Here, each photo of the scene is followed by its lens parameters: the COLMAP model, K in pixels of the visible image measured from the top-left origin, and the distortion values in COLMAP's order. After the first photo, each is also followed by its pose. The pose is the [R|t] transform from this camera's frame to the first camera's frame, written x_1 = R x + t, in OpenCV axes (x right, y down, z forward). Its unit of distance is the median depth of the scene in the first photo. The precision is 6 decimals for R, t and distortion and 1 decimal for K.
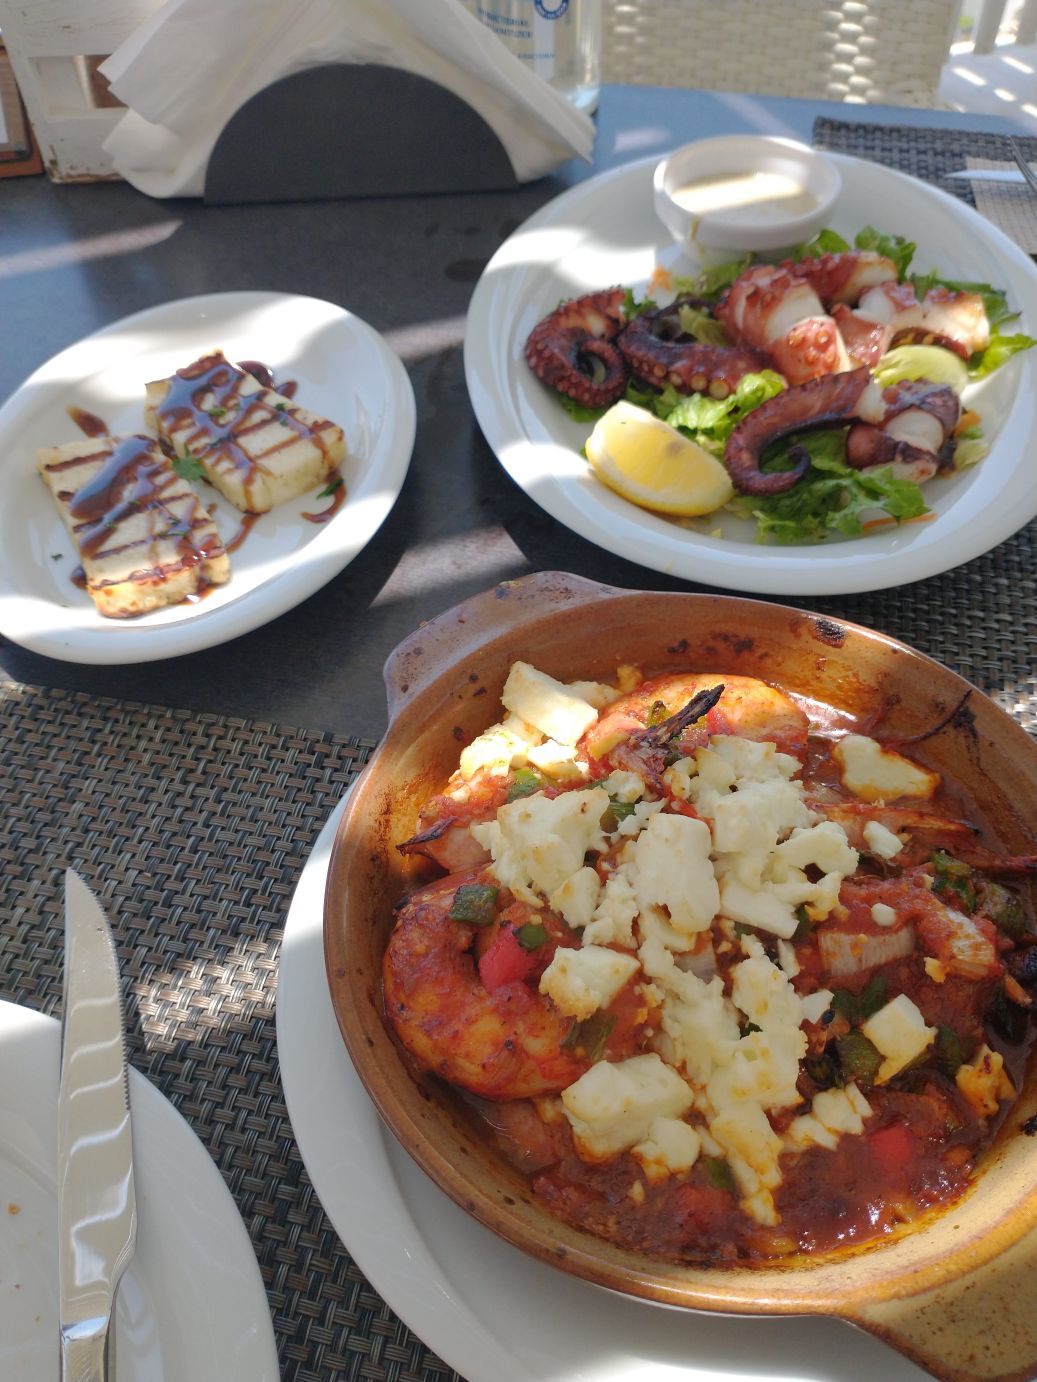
lens RADIAL K [[1057.5, 0, 512.9], [0, 1057.5, 700.5], [0, 0, 1]] dist [0.022743, -0.106178]
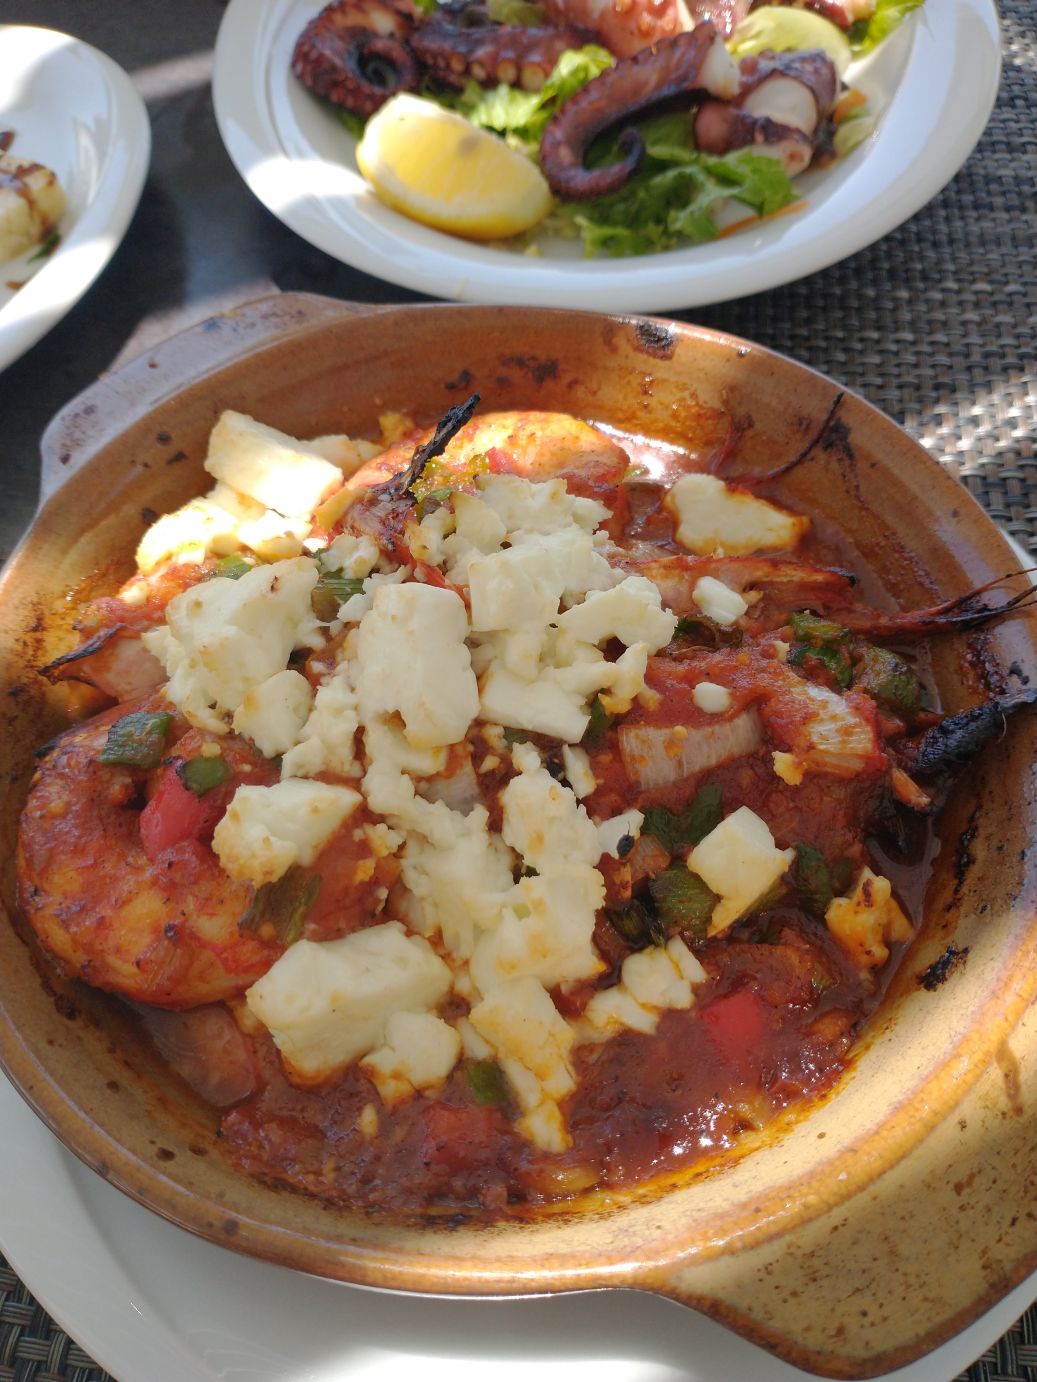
lens RADIAL K [[1077.3, 0, 518.5], [0, 1077.3, 691.0], [0, 0, 1]] dist [0.021323, -0.120336]
pose [[0.995438, -0.087701, 0.037563, 0.190144], [0.083308, 0.990893, 0.105786, 0.108874], [-0.046499, -0.102174, 0.993679, 0.292519]]
